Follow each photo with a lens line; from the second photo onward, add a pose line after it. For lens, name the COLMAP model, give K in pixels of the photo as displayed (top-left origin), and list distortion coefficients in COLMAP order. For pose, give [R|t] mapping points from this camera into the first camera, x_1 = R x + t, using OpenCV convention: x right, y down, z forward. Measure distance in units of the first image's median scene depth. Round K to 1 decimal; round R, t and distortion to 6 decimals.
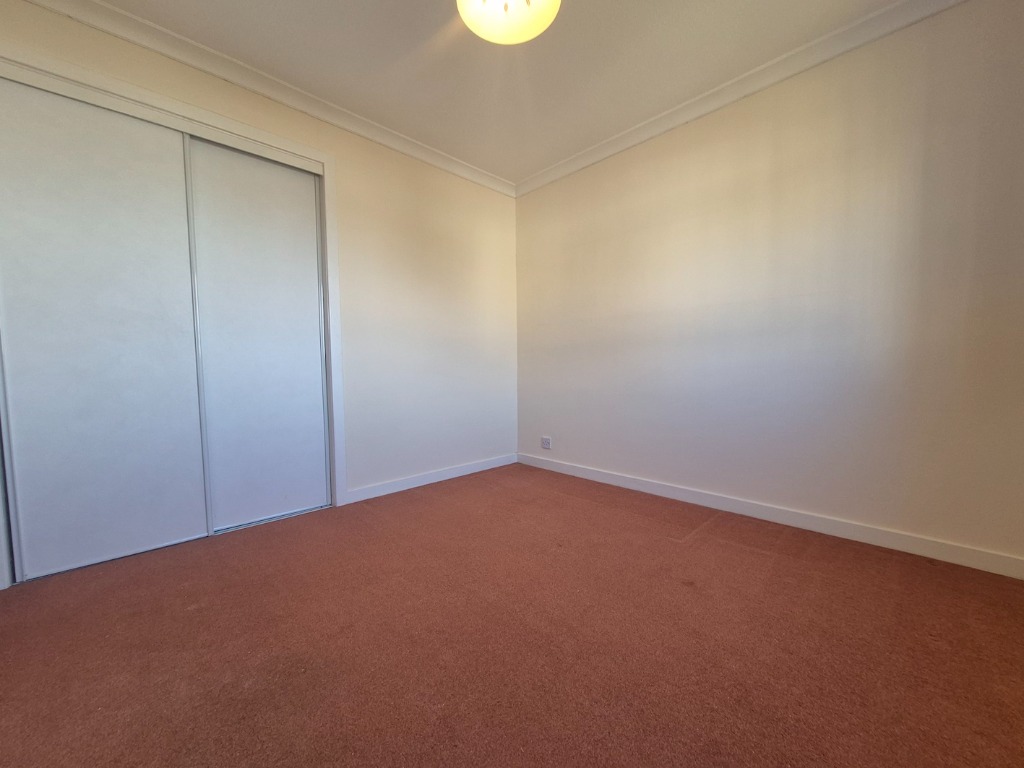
lens RADIAL K [[398.9, 0, 509.0], [0, 398.9, 395.7], [0, 0, 1]] dist [0.009524, -0.004912]
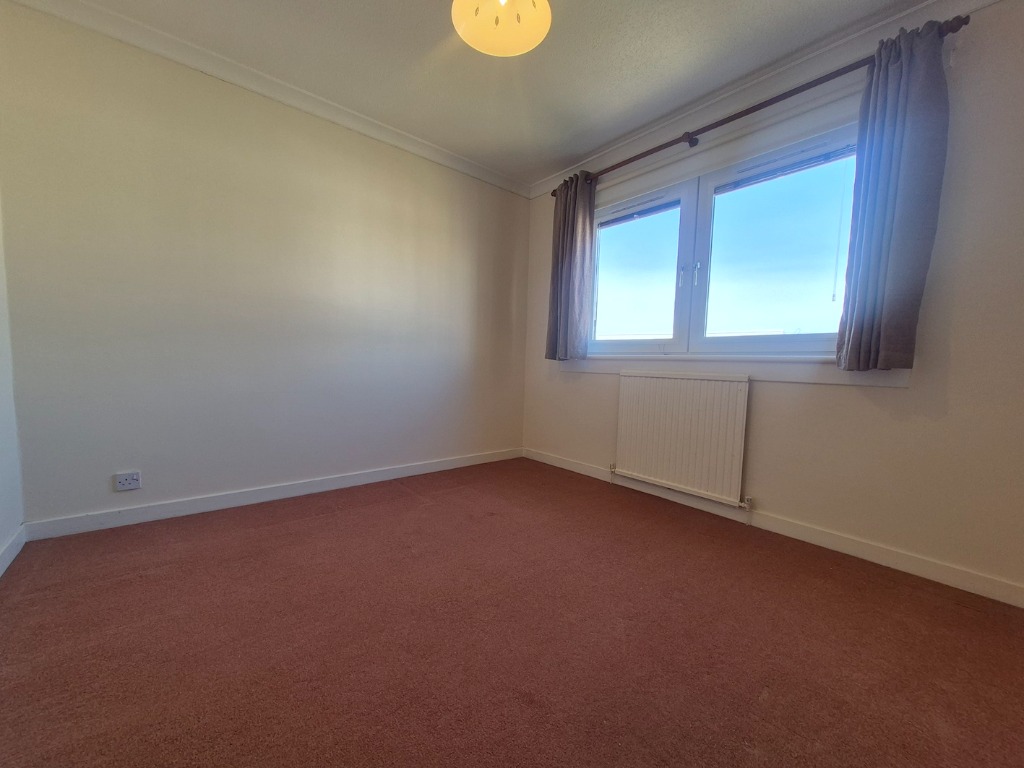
lens RADIAL K [[398.9, 0, 509.0], [0, 398.9, 395.7], [0, 0, 1]] dist [0.009524, -0.004912]
pose [[0.071994, -0.073151, 0.994719, -0.552539], [0.039142, 0.996746, 0.070467, -0.035750], [-0.996637, 0.033862, 0.074623, 0.466293]]
